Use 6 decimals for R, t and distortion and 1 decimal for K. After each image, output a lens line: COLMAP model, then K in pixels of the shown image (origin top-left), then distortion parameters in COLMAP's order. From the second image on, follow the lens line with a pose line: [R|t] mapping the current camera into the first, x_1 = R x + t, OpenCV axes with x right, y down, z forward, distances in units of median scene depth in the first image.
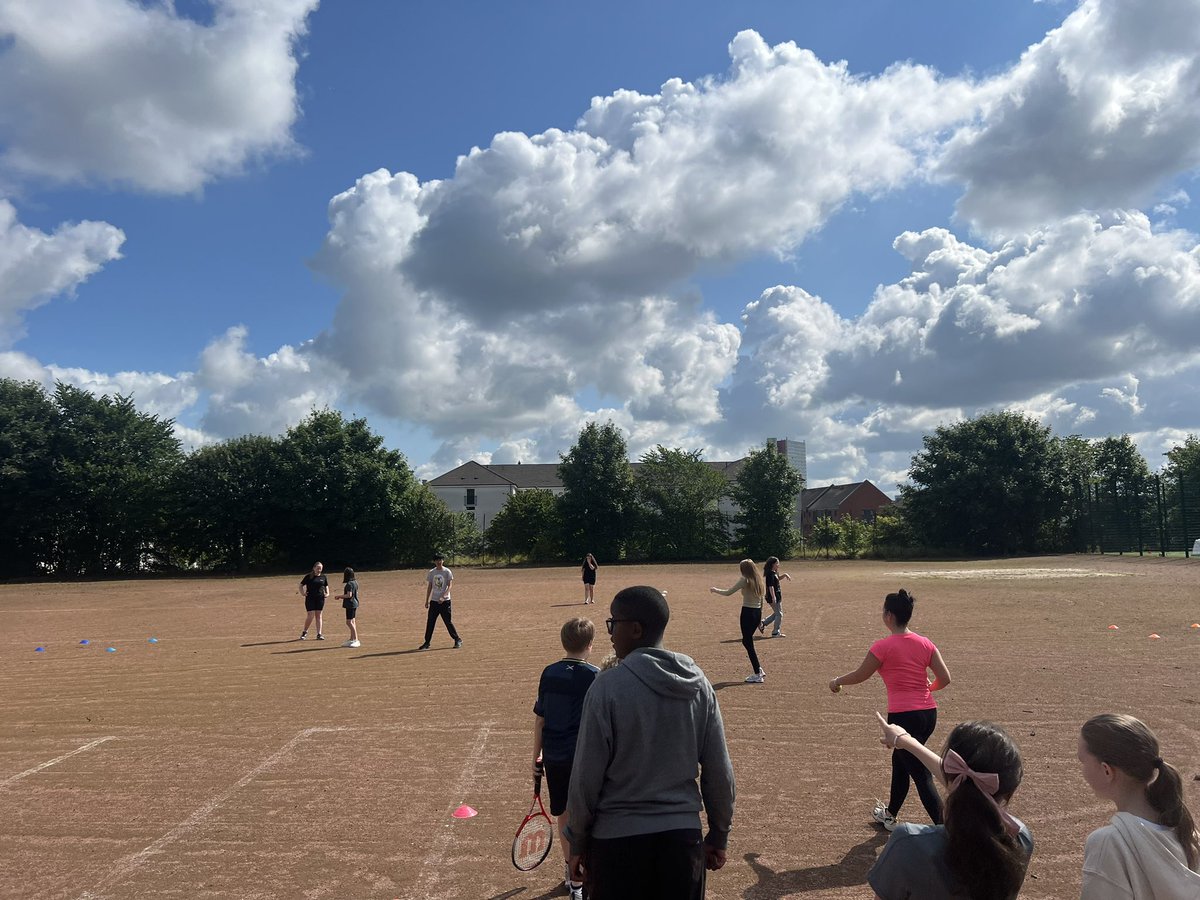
lens RADIAL K [[842.8, 0, 600.0], [0, 842.8, 450.0], [0, 0, 1]] dist [0.066702, -0.093078]
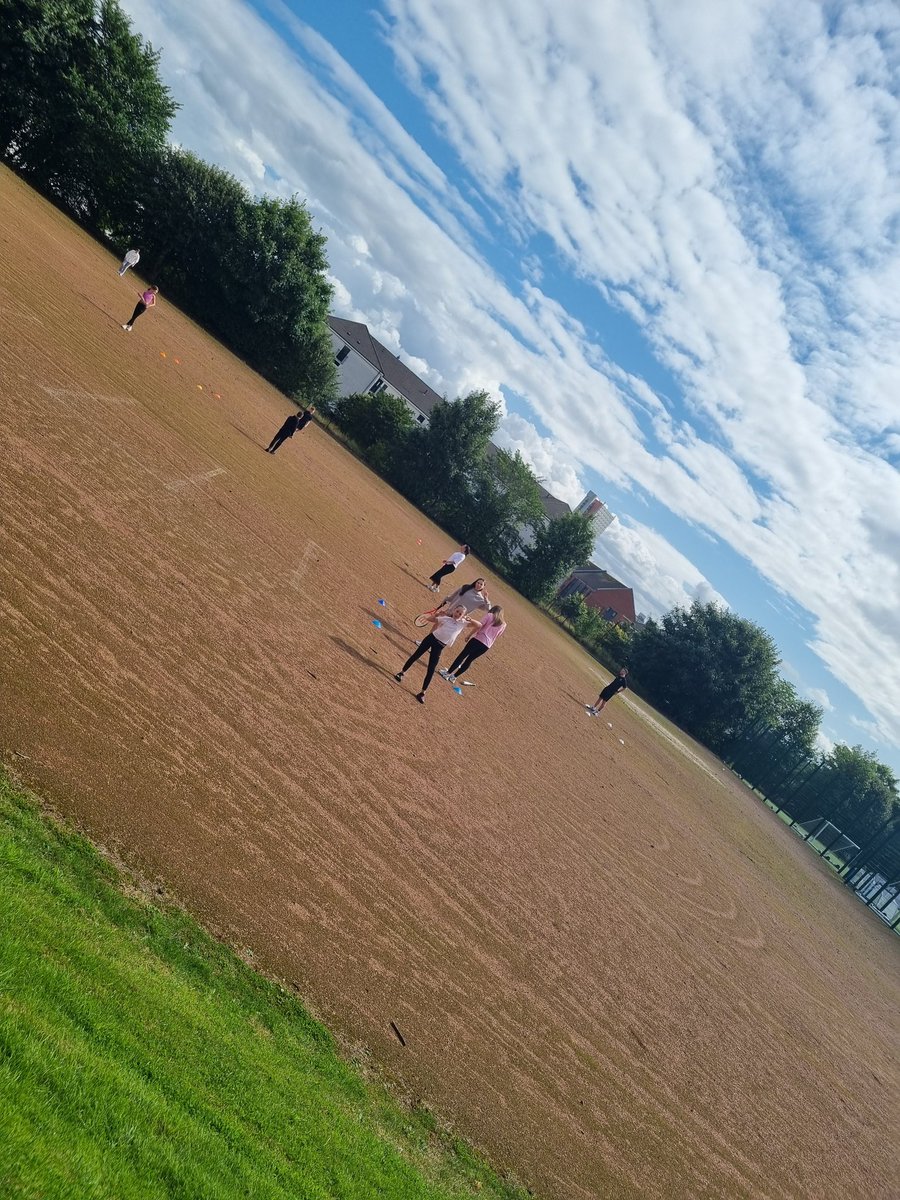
lens RADIAL K [[842.8, 0, 450.0], [0, 842.8, 600.0], [0, 0, 1]] dist [0.066702, -0.093078]
pose [[0.748588, 0.644256, 0.156685, -0.044325], [-0.662995, 0.724735, 0.187608, -0.012328], [0.007312, -0.244322, 0.969667, -0.103065]]
